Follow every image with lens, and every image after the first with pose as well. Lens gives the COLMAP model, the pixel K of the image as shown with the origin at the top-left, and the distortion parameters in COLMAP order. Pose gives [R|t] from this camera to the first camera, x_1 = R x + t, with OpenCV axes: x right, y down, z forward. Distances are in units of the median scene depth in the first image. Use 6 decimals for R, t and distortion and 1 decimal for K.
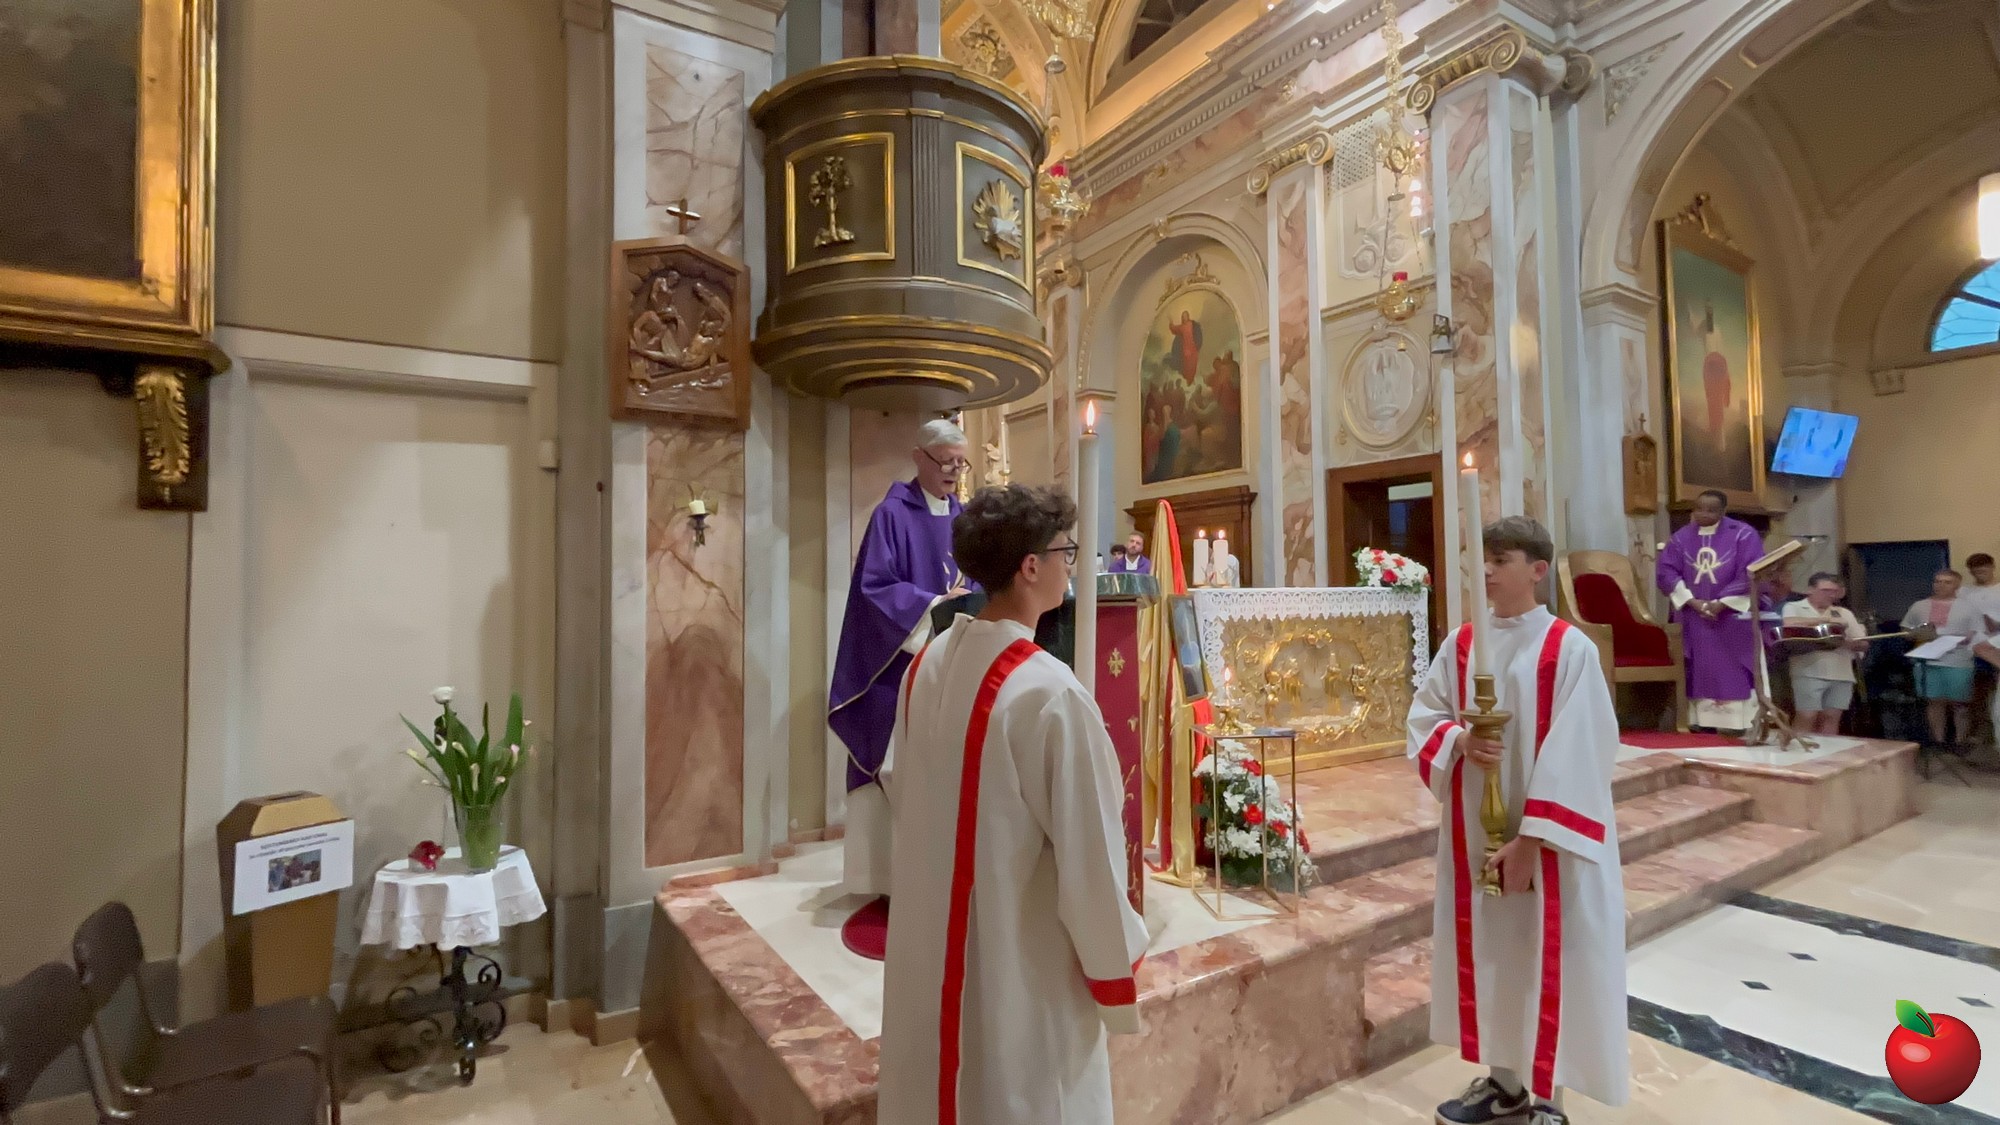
lens RADIAL K [[907.9, 0, 993.8], [0, 907.9, 557.4], [0, 0, 1]] dist [0.001097, -0.003399]
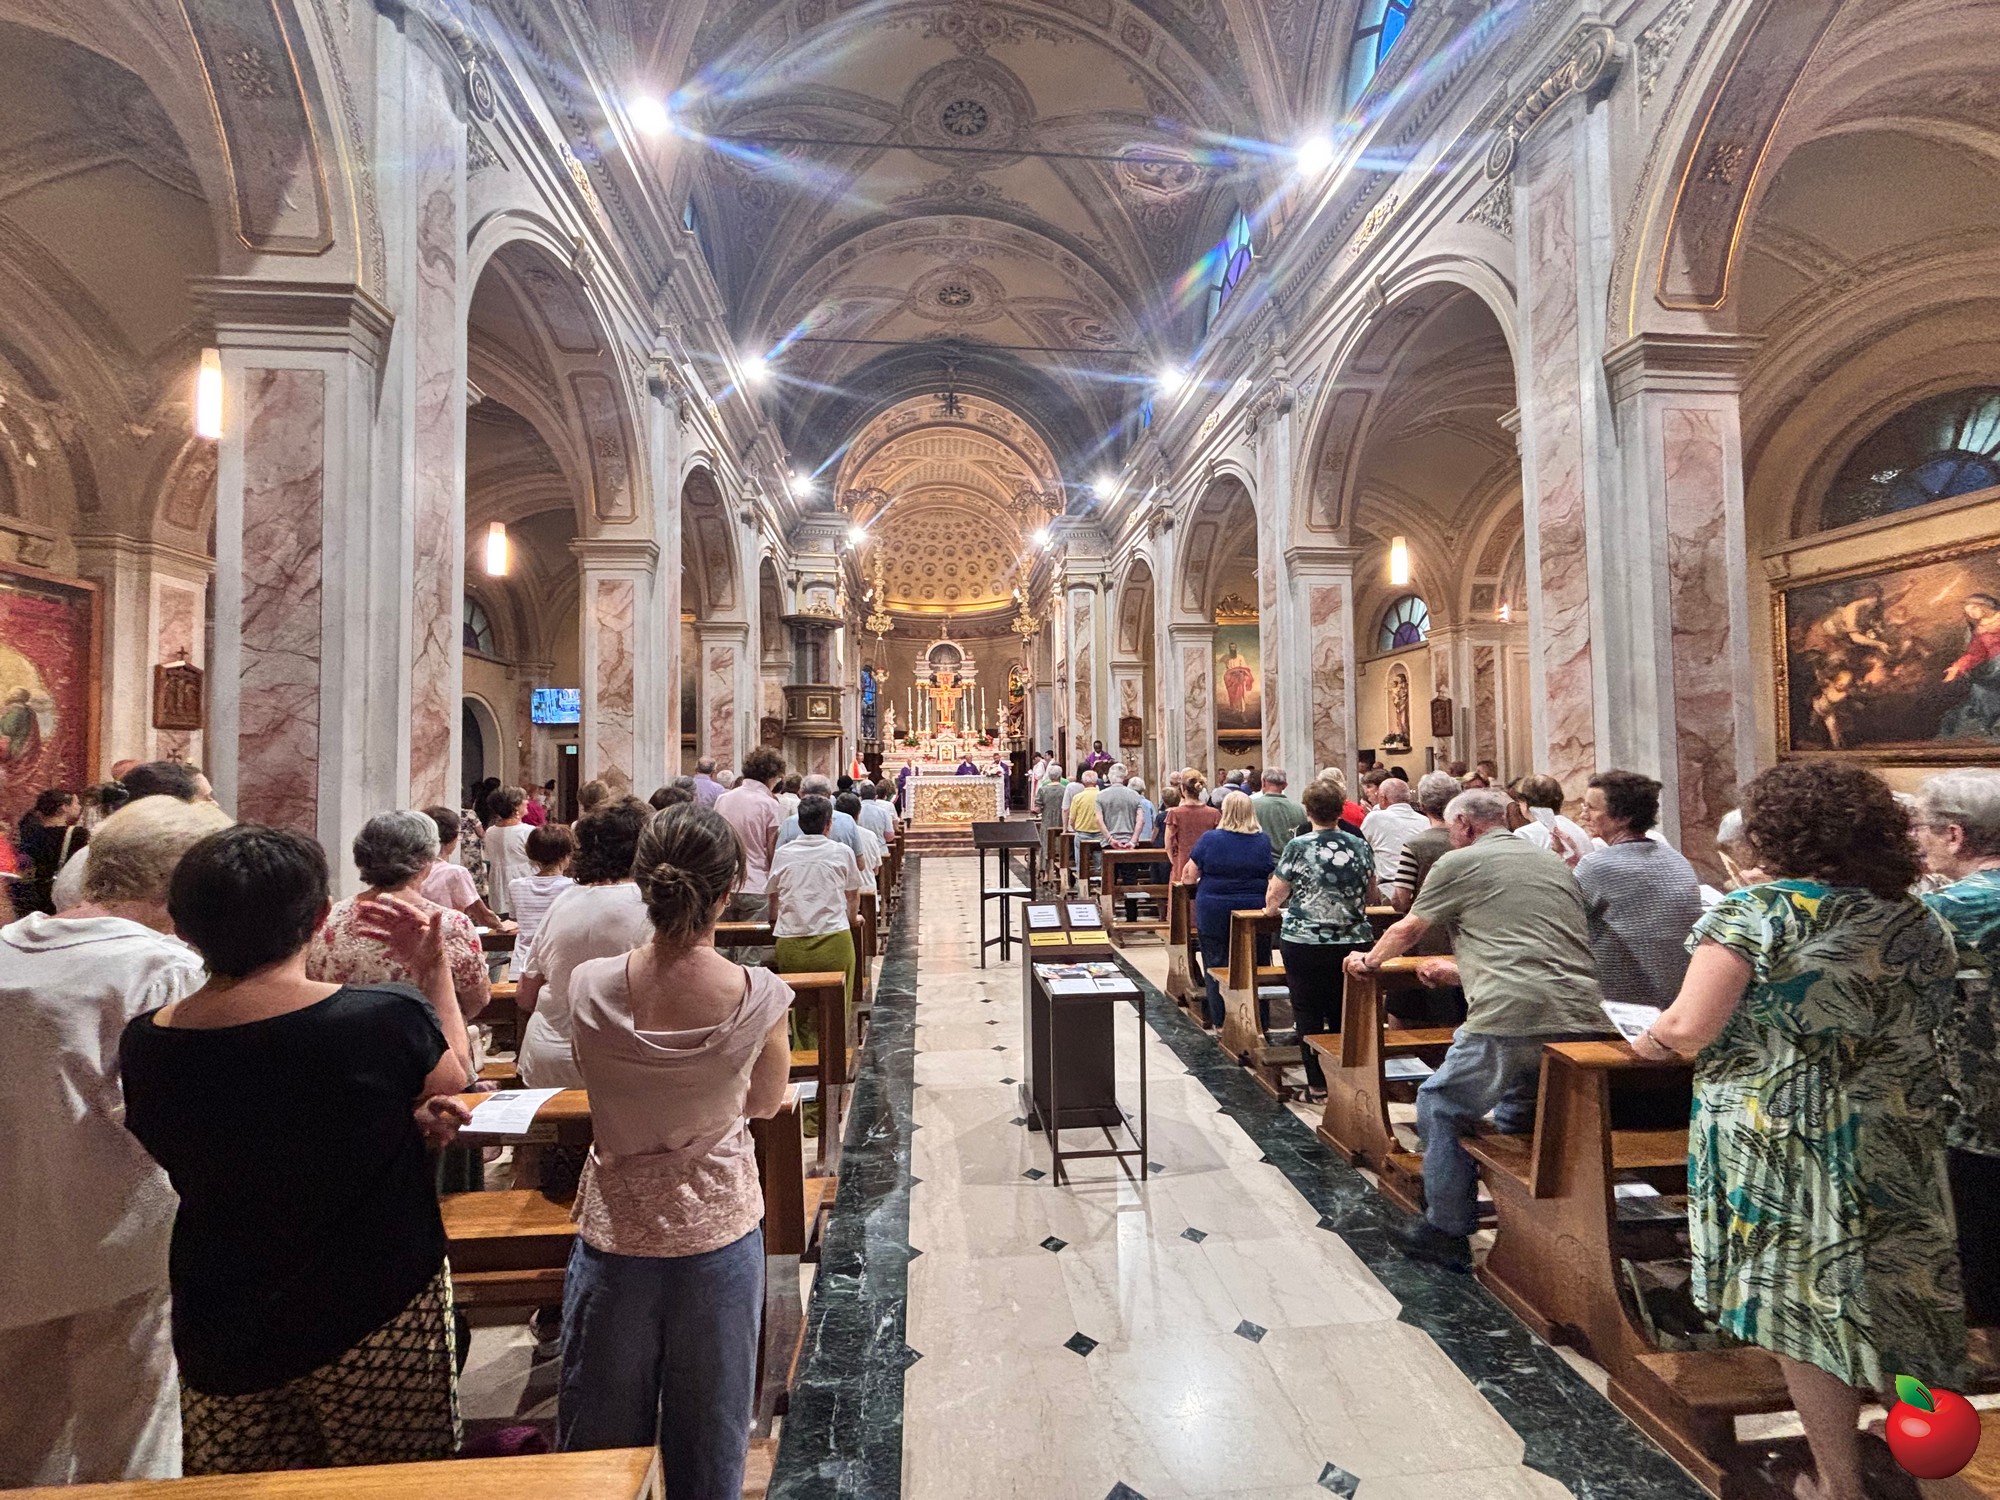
lens RADIAL K [[827.4, 0, 990.3], [0, 827.4, 747.7], [0, 0, 1]] dist [0.000810, 0.000001]
pose [[0.889112, -0.013396, -0.457495, 3.090744], [0.020705, 0.999725, 0.010966, -0.172701], [0.457222, -0.019222, 0.889145, -2.832161]]
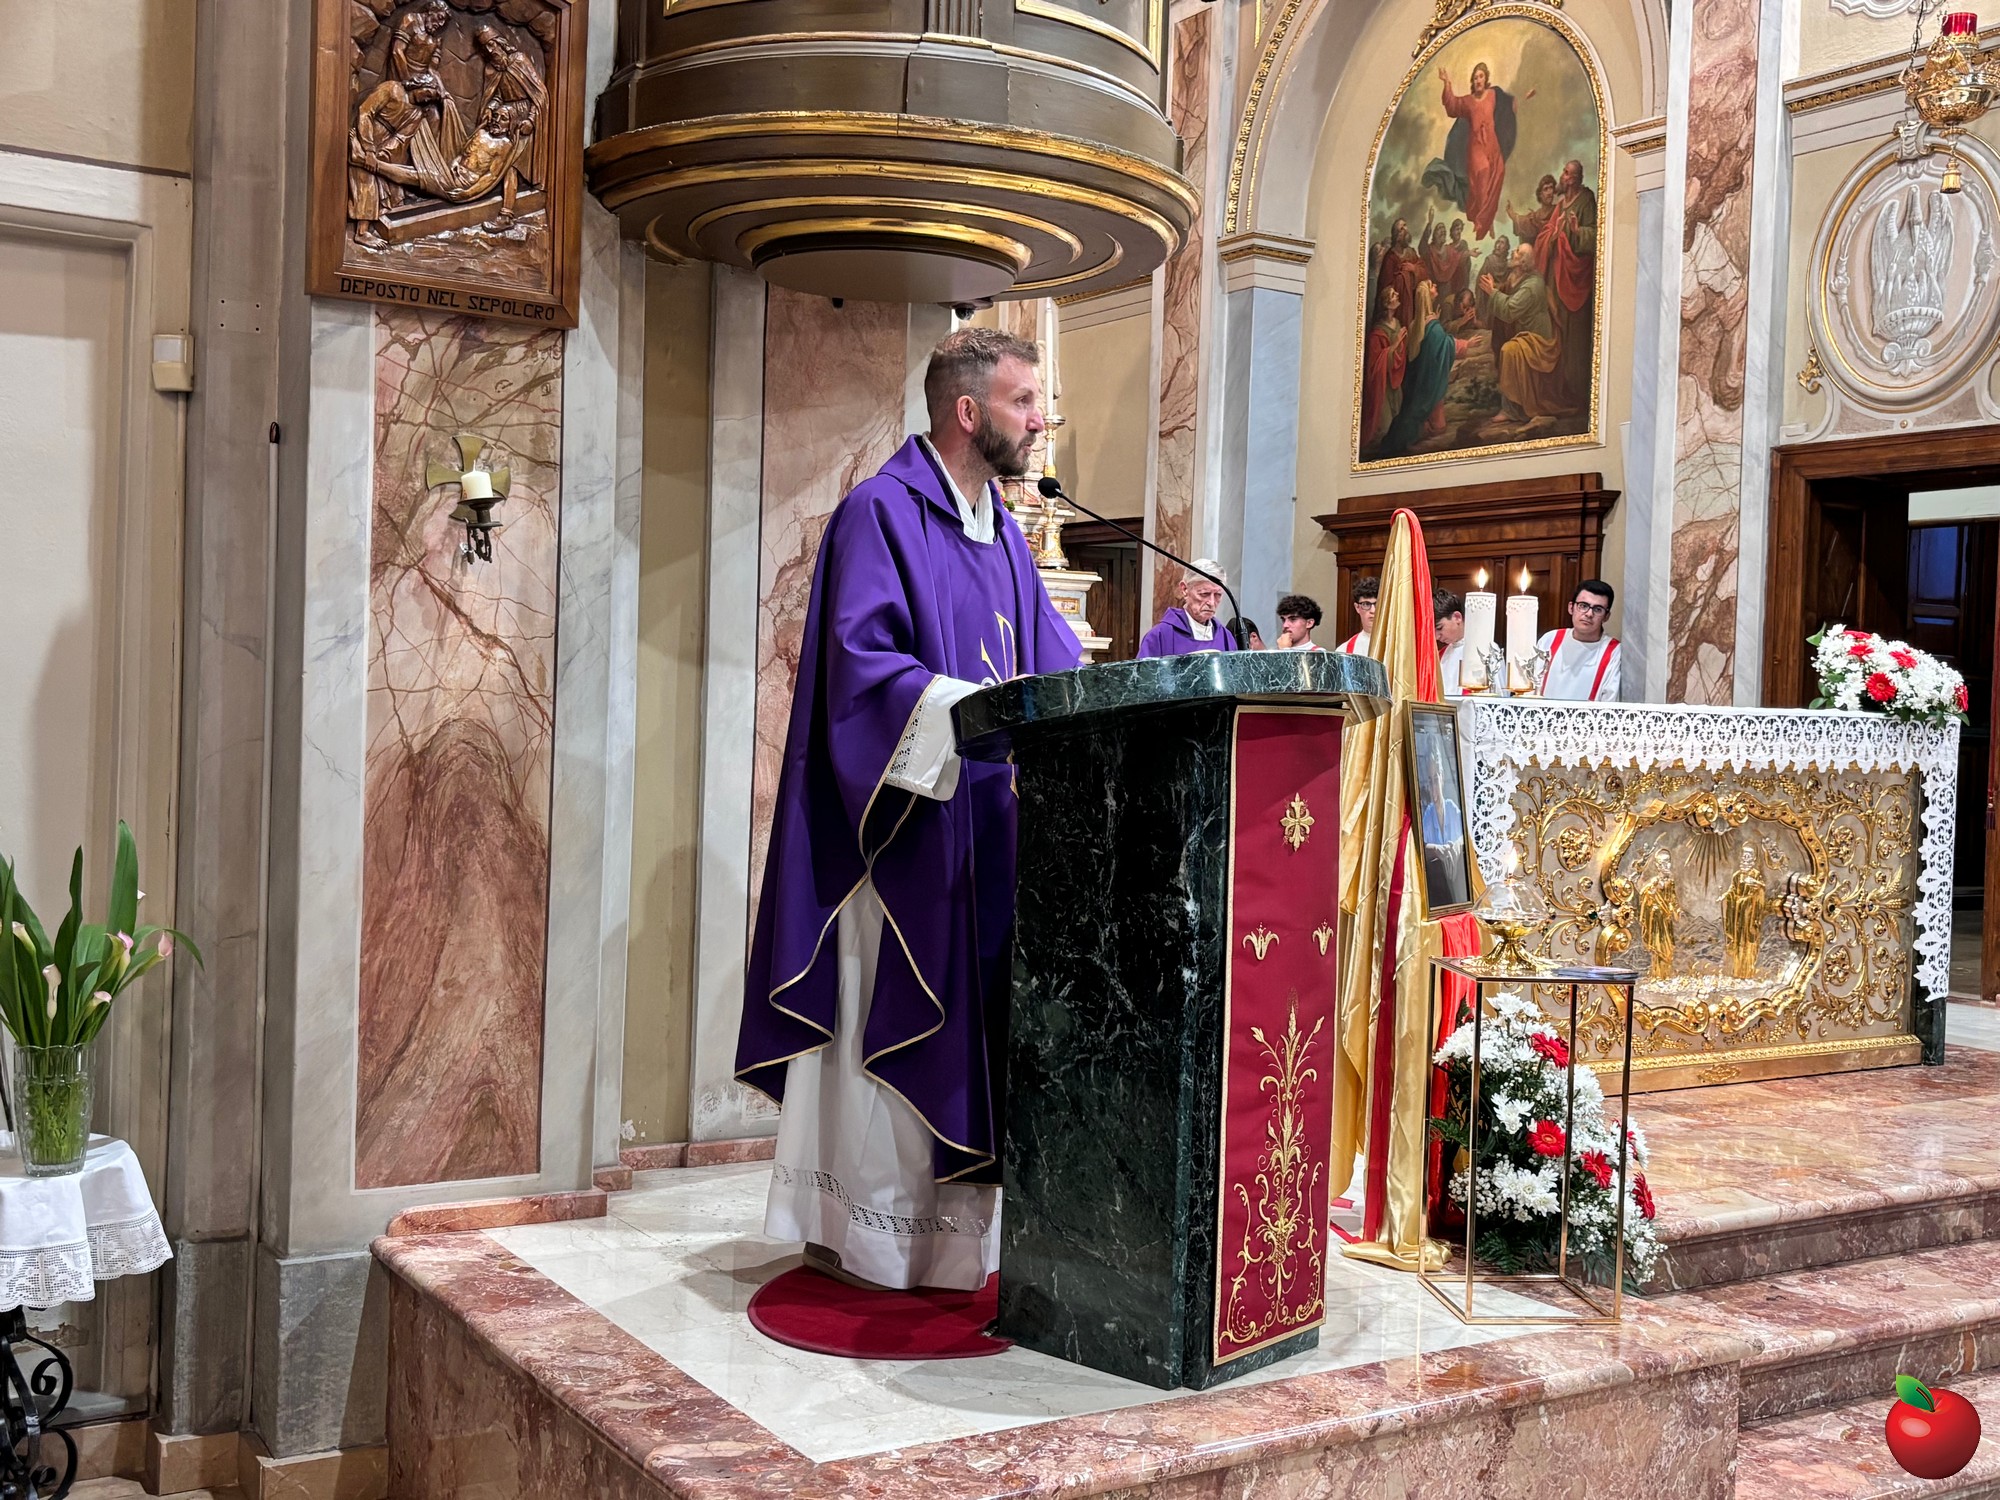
lens RADIAL K [[2177.9, 0, 1000.0], [0, 2177.9, 747.1], [0, 0, 1]] dist [0.018100, 0.000000]
pose [[0.999042, 0.043311, 0.006316, -0.036909], [-0.043619, 0.997134, 0.061822, 0.001983], [-0.003620, -0.062038, 0.998067, -0.199674]]
